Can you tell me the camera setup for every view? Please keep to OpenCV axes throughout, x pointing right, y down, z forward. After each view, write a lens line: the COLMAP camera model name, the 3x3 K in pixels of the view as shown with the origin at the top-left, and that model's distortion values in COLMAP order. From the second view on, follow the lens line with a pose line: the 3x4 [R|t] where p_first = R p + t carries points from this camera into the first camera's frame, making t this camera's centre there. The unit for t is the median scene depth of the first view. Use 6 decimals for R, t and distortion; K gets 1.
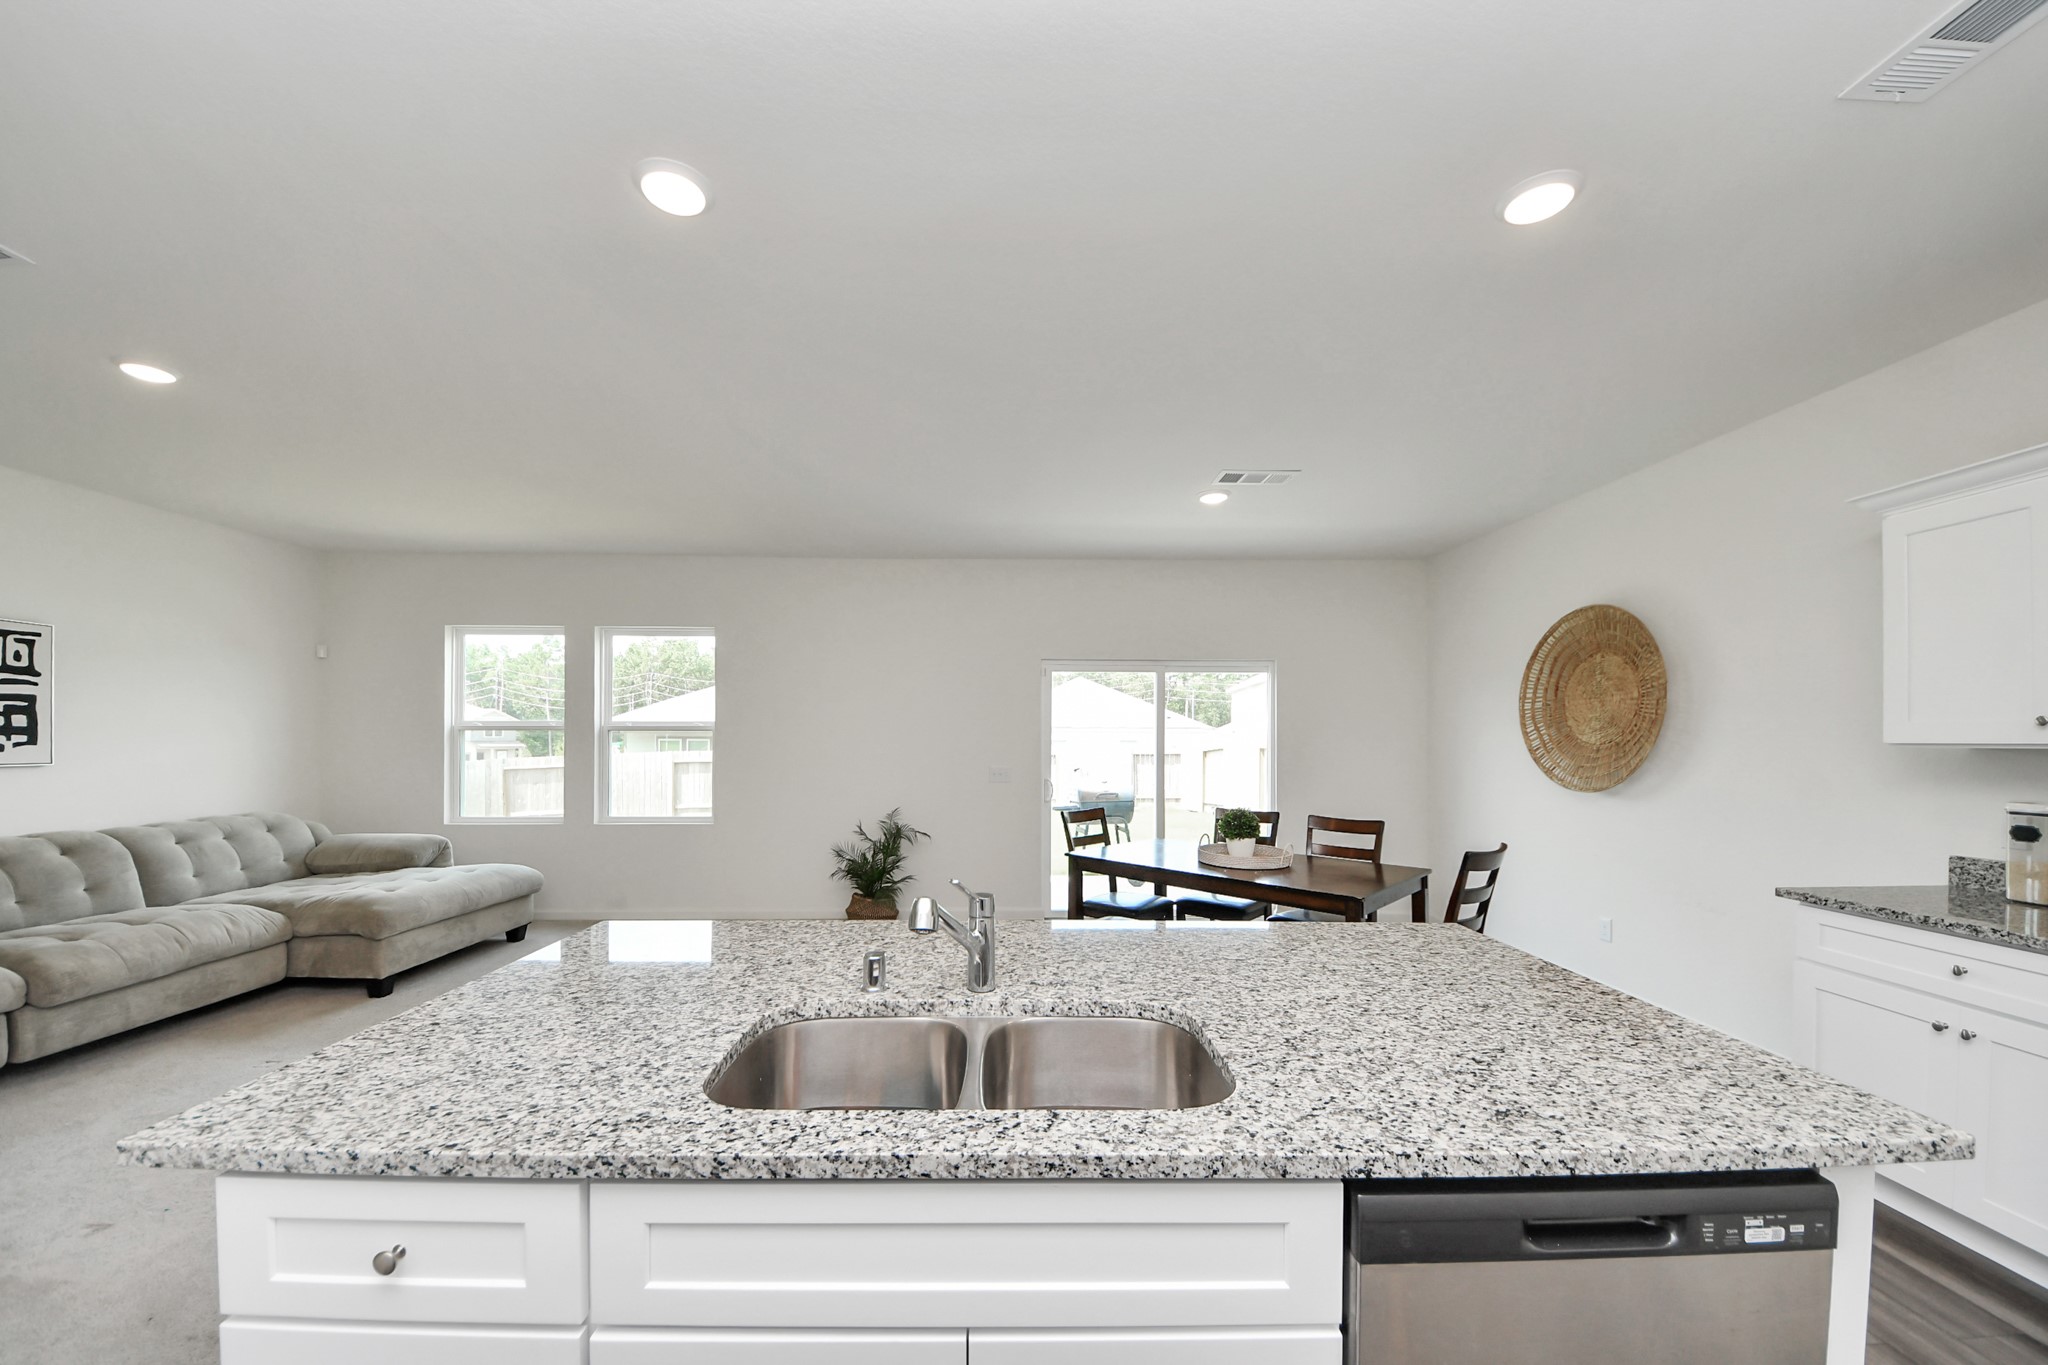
lens RADIAL K [[751.7, 0, 1016.2], [0, 751.7, 737.2], [0, 0, 1]] dist [-0.000612, -0.008570]
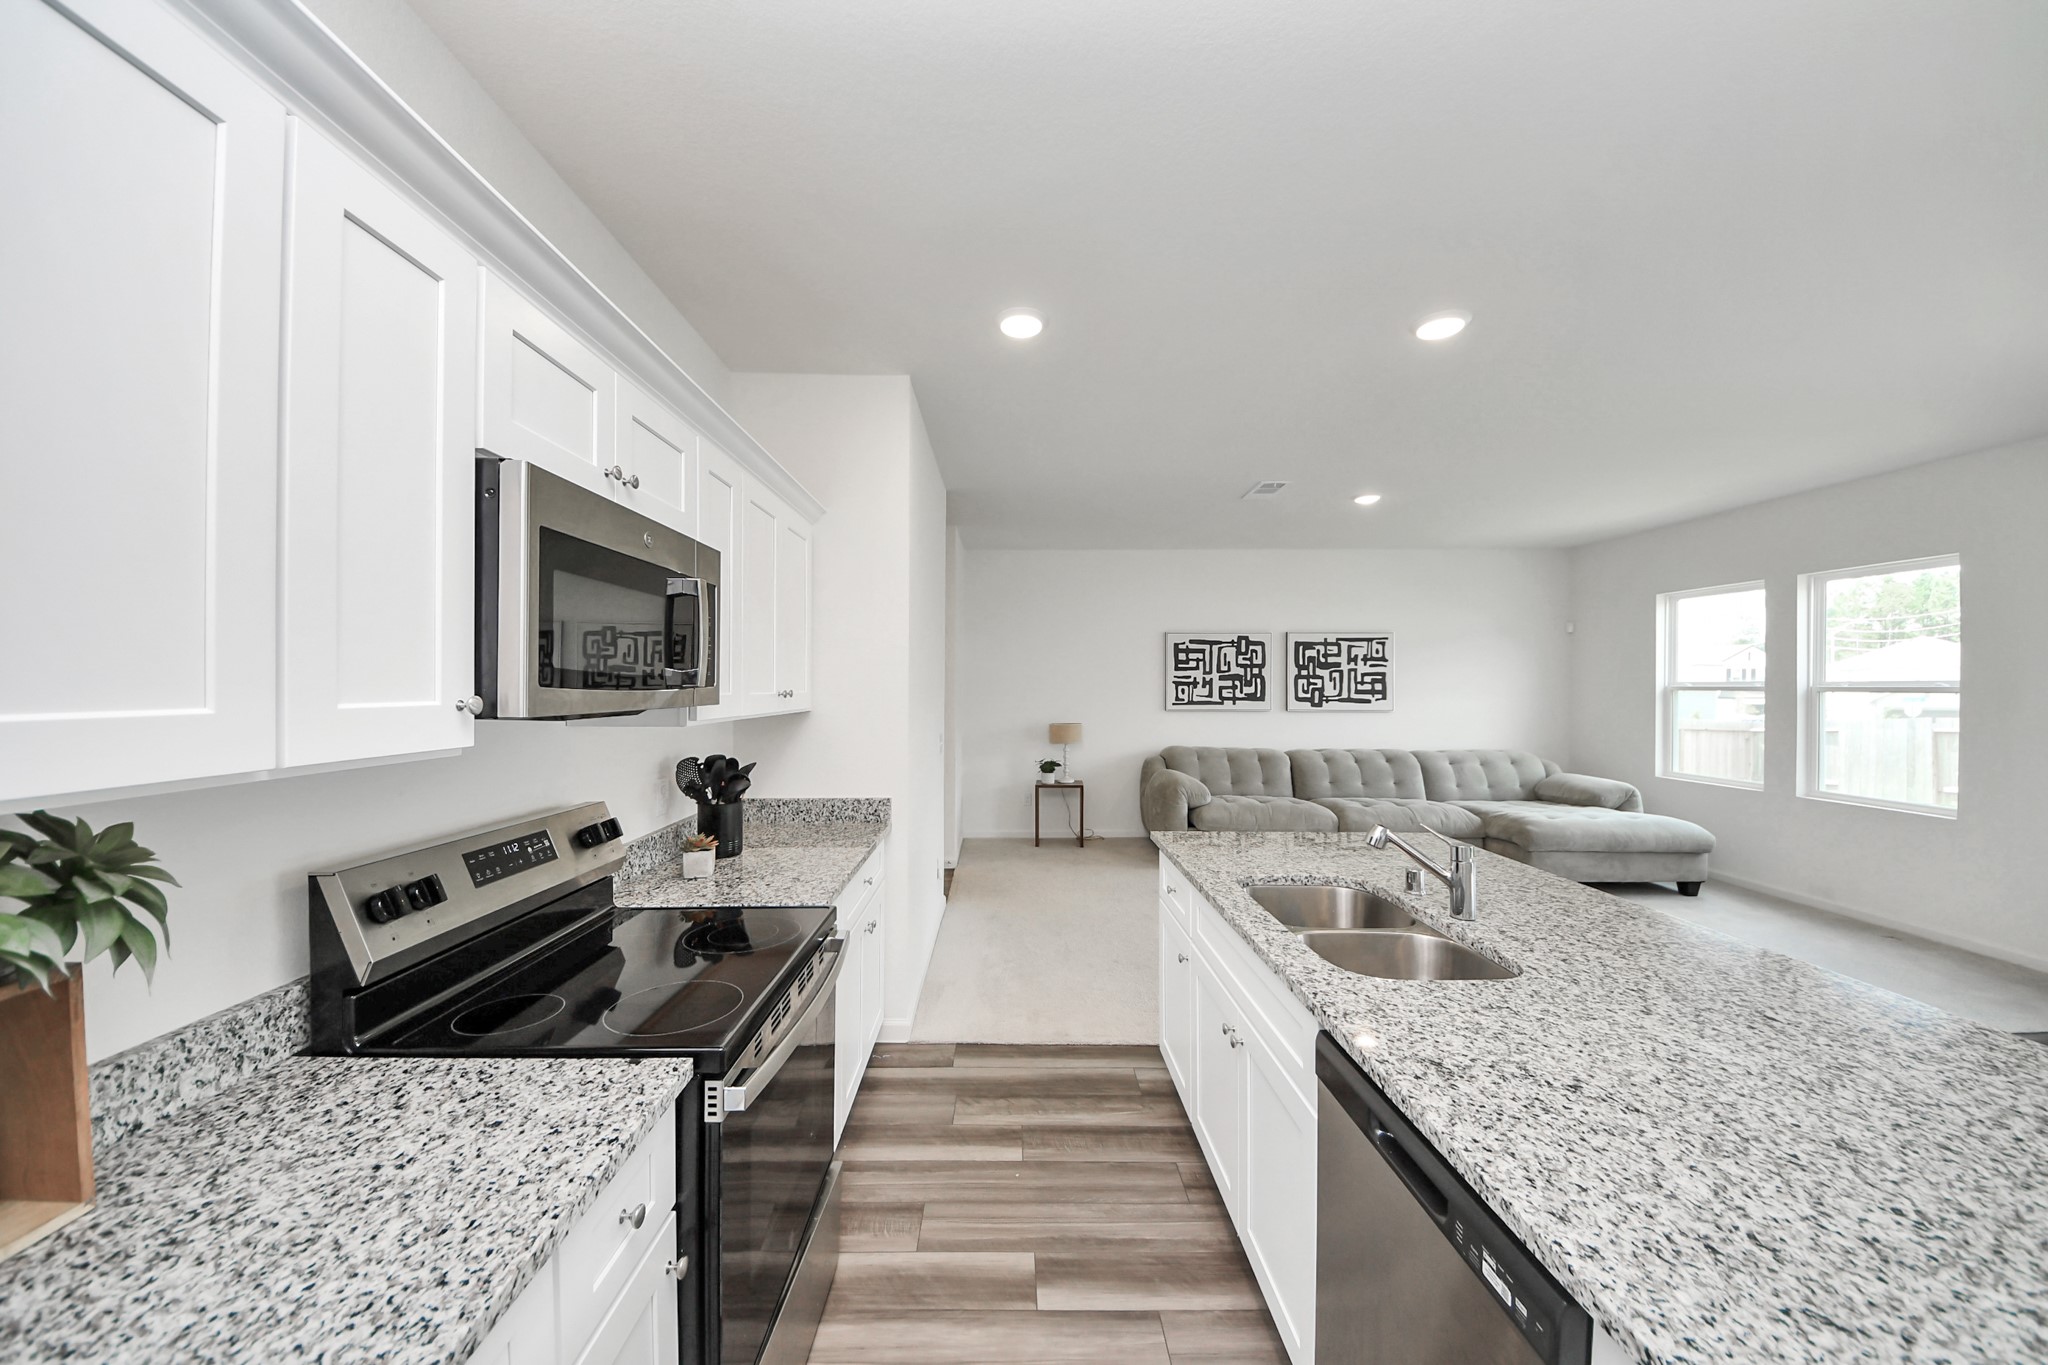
lens RADIAL K [[723.1, 0, 1000.5], [0, 723.1, 682.2], [0, 0, 1]] dist [0.012822, -0.012926]
pose [[-0.020858, -0.004350, -0.999773, 0.471059], [-0.003784, 0.999984, -0.004272, -0.022502], [0.999775, 0.003694, -0.020874, 0.089804]]
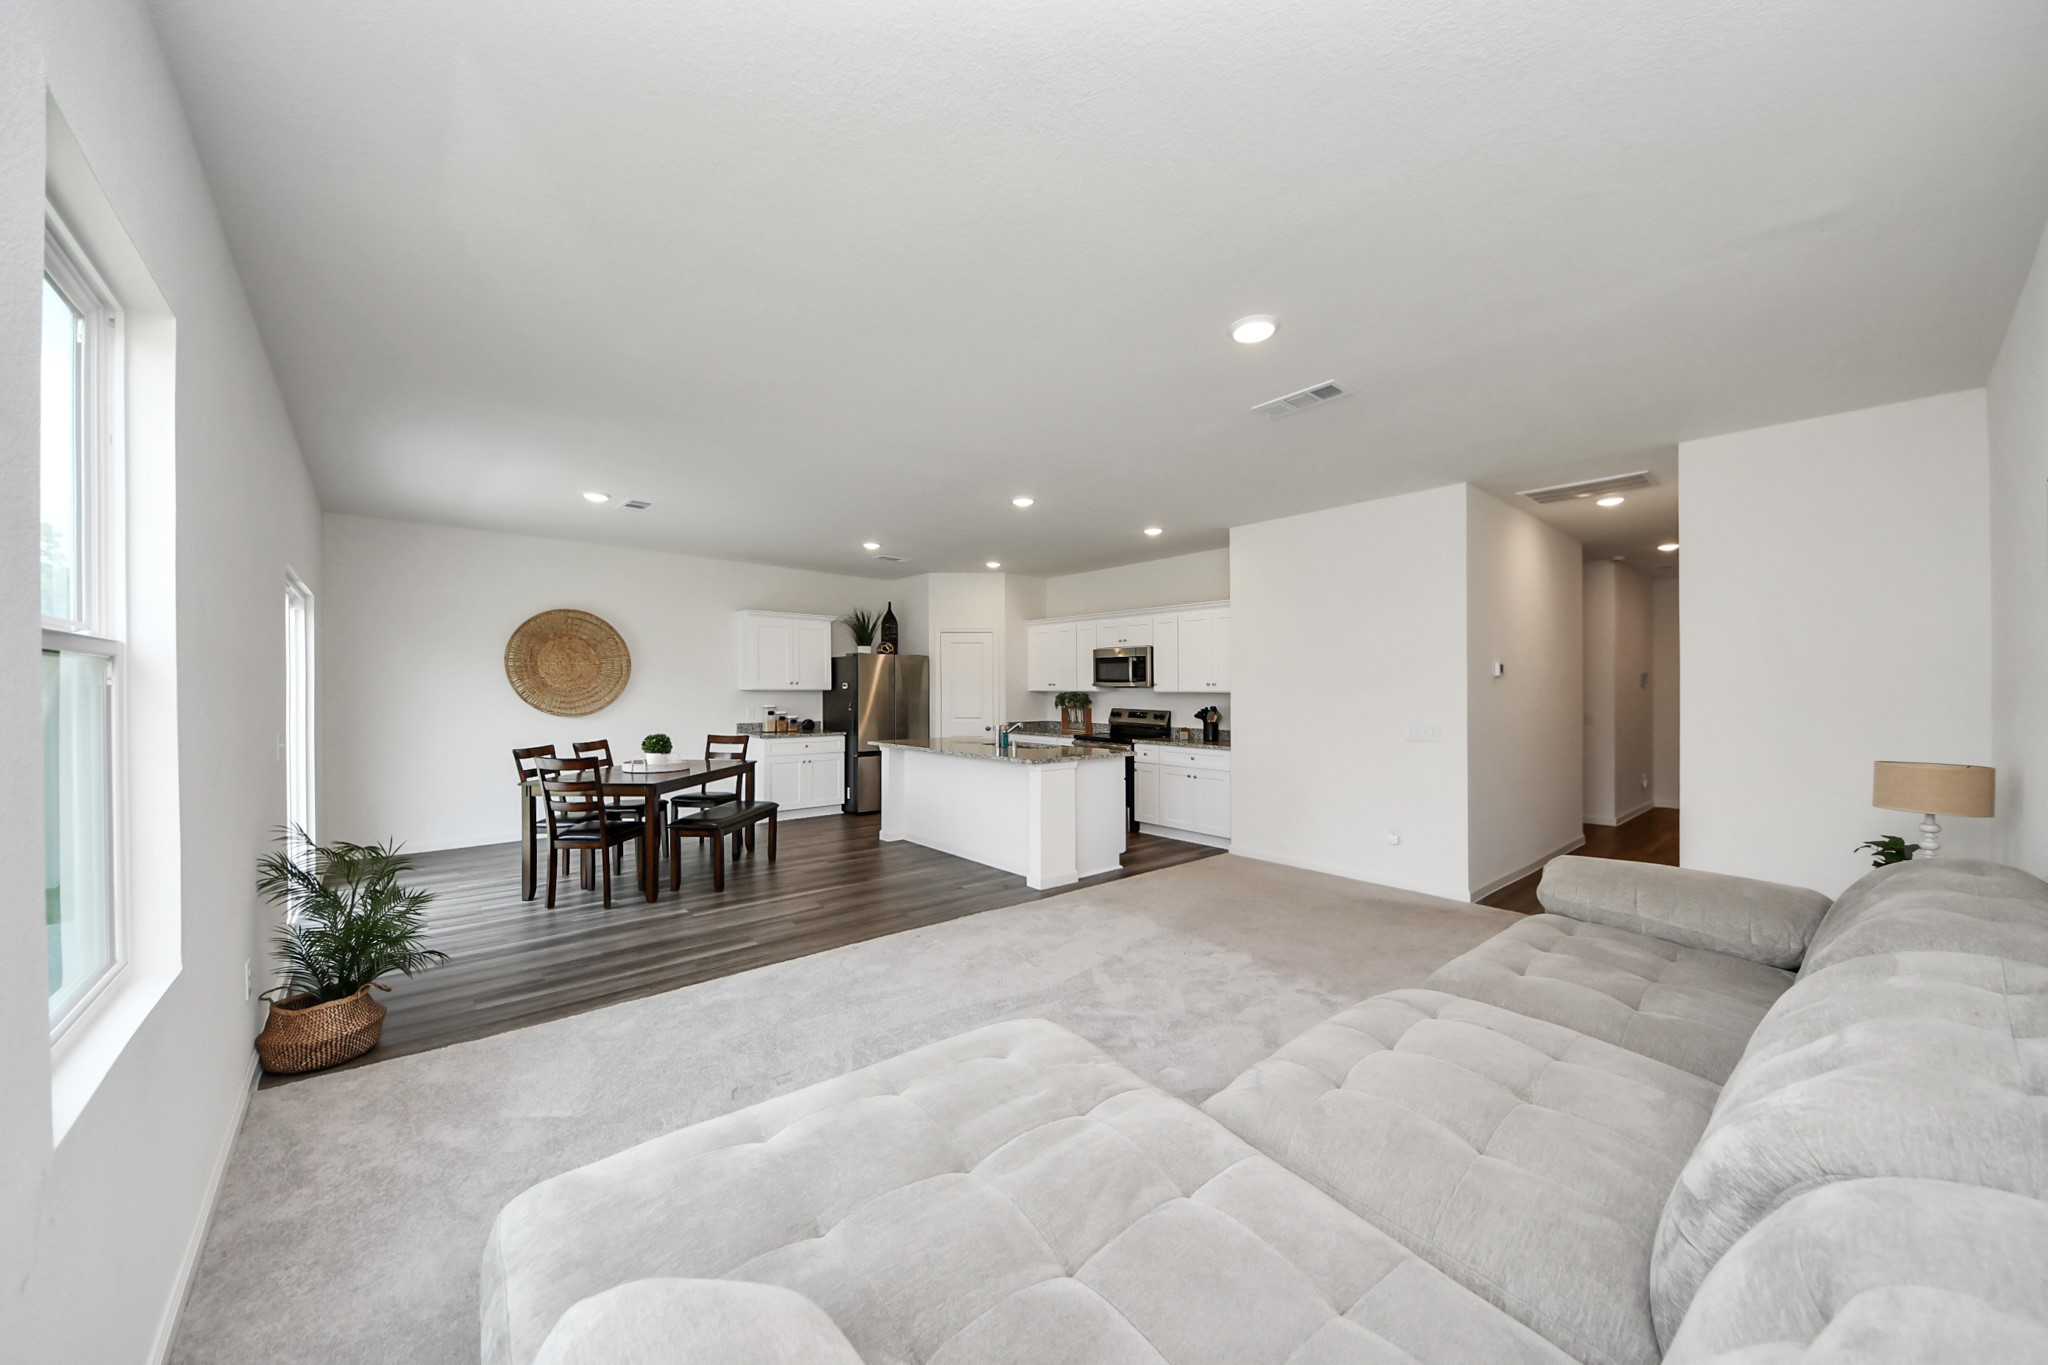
lens RADIAL K [[719.2, 0, 1015.8], [0, 719.2, 683.5], [0, 0, 1]] dist [0.033792, -0.018740]
pose [[-0.645904, 0.002101, 0.763415, -1.259778], [-0.006819, 0.999940, -0.008522, 0.003661], [-0.763388, -0.010710, -0.645852, 1.392880]]
